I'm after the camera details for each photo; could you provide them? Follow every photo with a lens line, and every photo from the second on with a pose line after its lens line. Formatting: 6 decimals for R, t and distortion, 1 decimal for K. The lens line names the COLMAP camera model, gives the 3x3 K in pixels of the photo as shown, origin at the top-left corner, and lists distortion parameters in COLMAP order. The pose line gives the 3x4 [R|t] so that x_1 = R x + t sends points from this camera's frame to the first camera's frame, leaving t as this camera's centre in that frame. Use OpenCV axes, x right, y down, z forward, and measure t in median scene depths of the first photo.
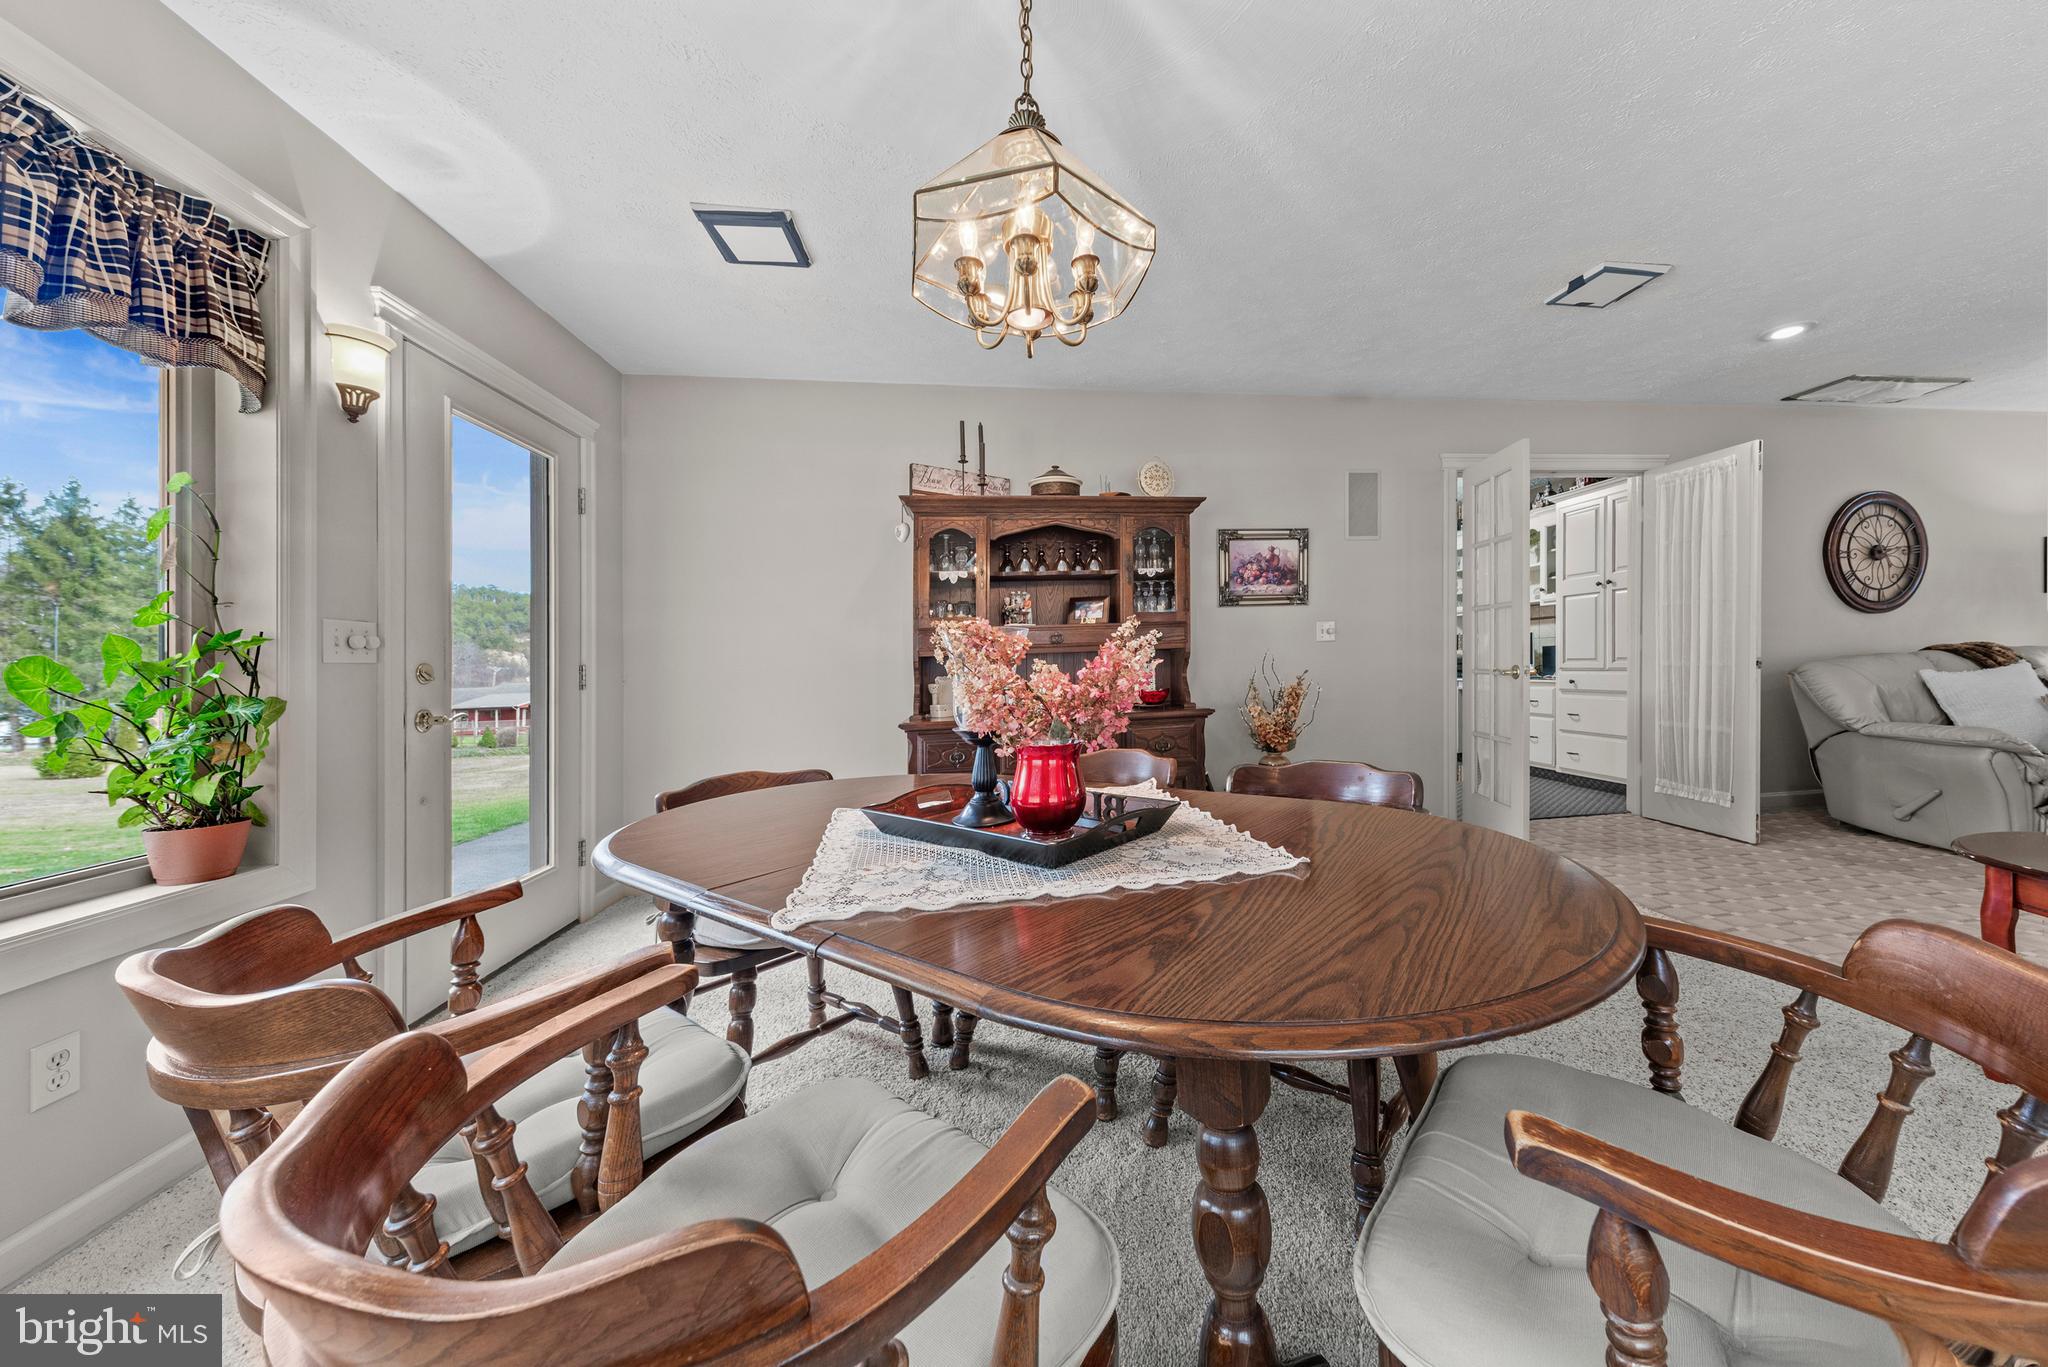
lens RADIAL K [[729.1, 0, 1029.2], [0, 729.1, 677.8], [0, 0, 1]] dist [0.017682, -0.005380]
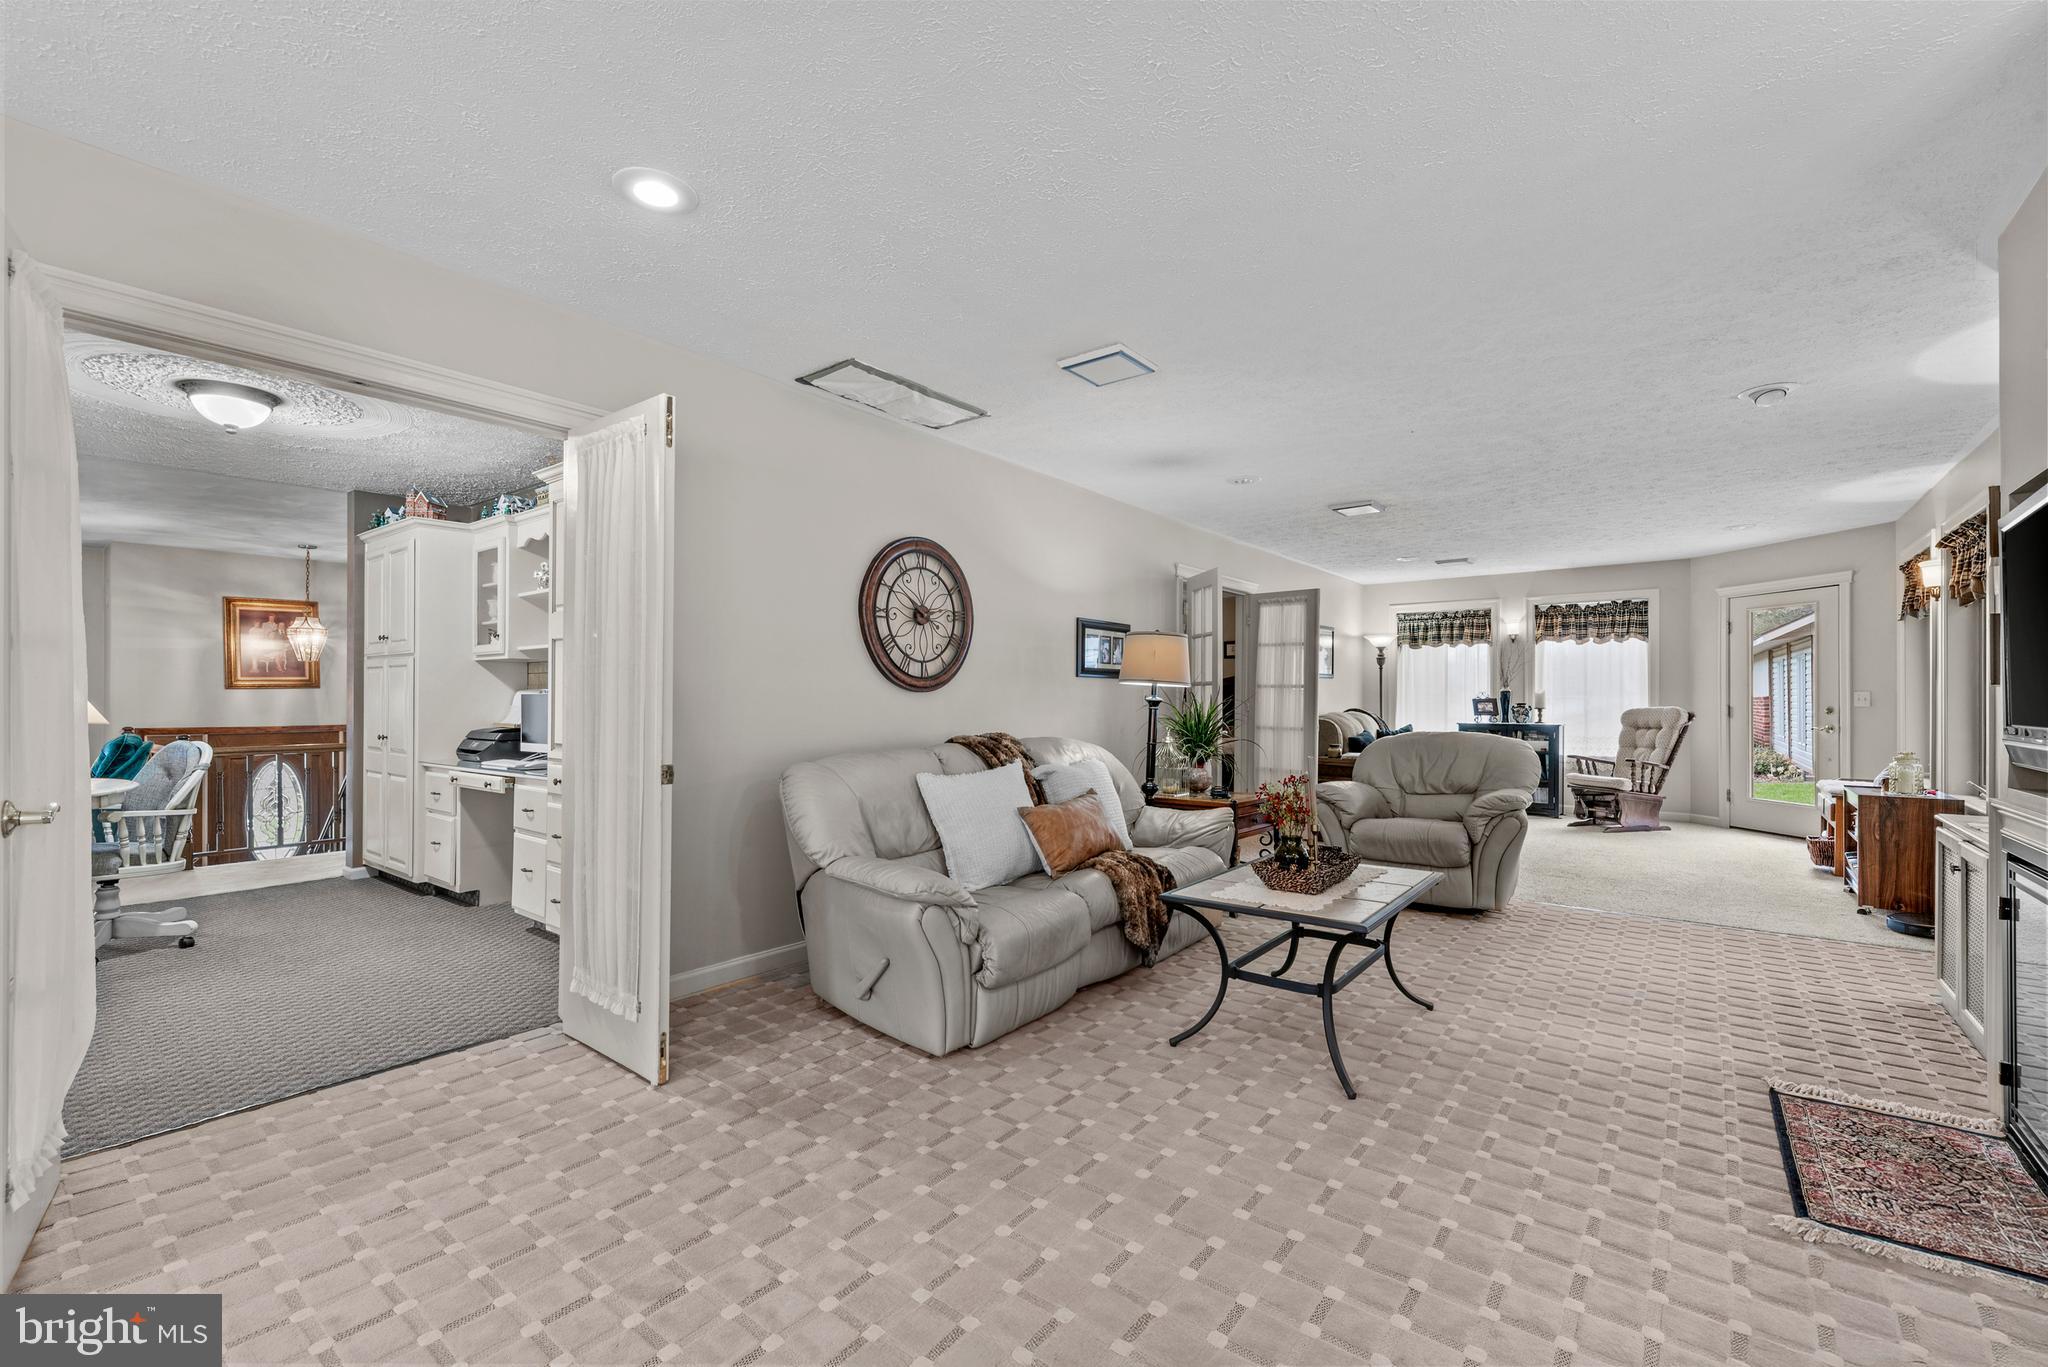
lens RADIAL K [[865.1, 0, 1038.2], [0, 865.1, 689.6], [0, 0, 1]] dist [-0.001024, -0.000271]
pose [[0.720207, 0.045722, 0.692251, 0.653711], [-0.020038, 0.998781, -0.045121, -0.055619], [-0.693469, 0.018625, 0.720245, 0.273210]]
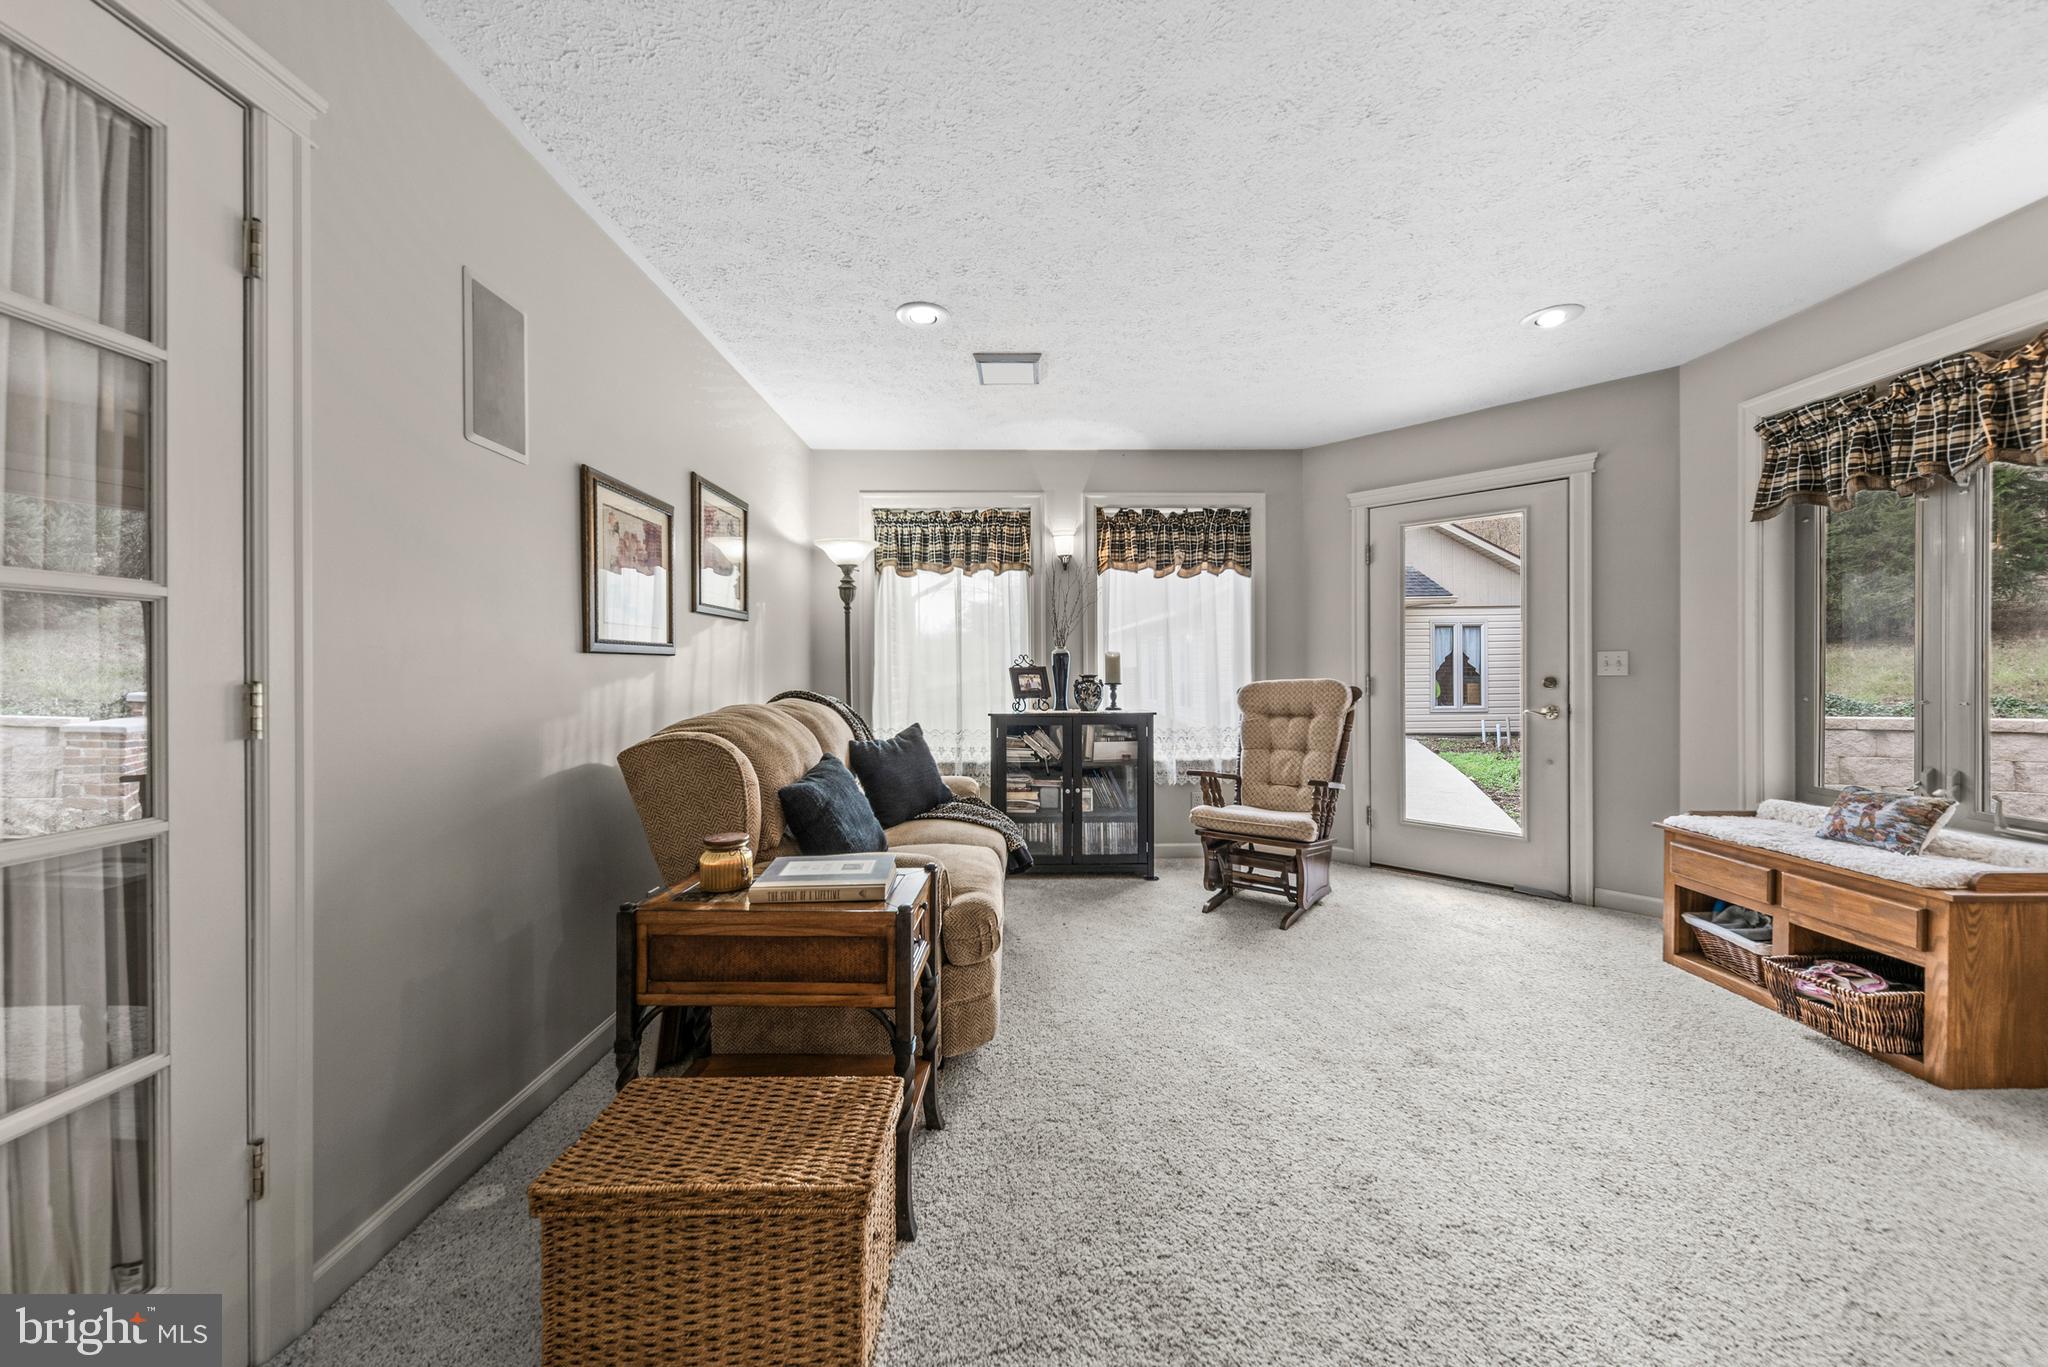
lens RADIAL K [[718.0, 0, 1022.6], [0, 718.0, 668.2], [0, 0, 1]] dist [0.006771, -0.000081]
pose [[0.143257, 0.038728, 0.988928, 2.177336], [0.014006, 0.999055, -0.041154, -0.119945], [-0.989586, 0.019747, 0.142579, 1.022180]]
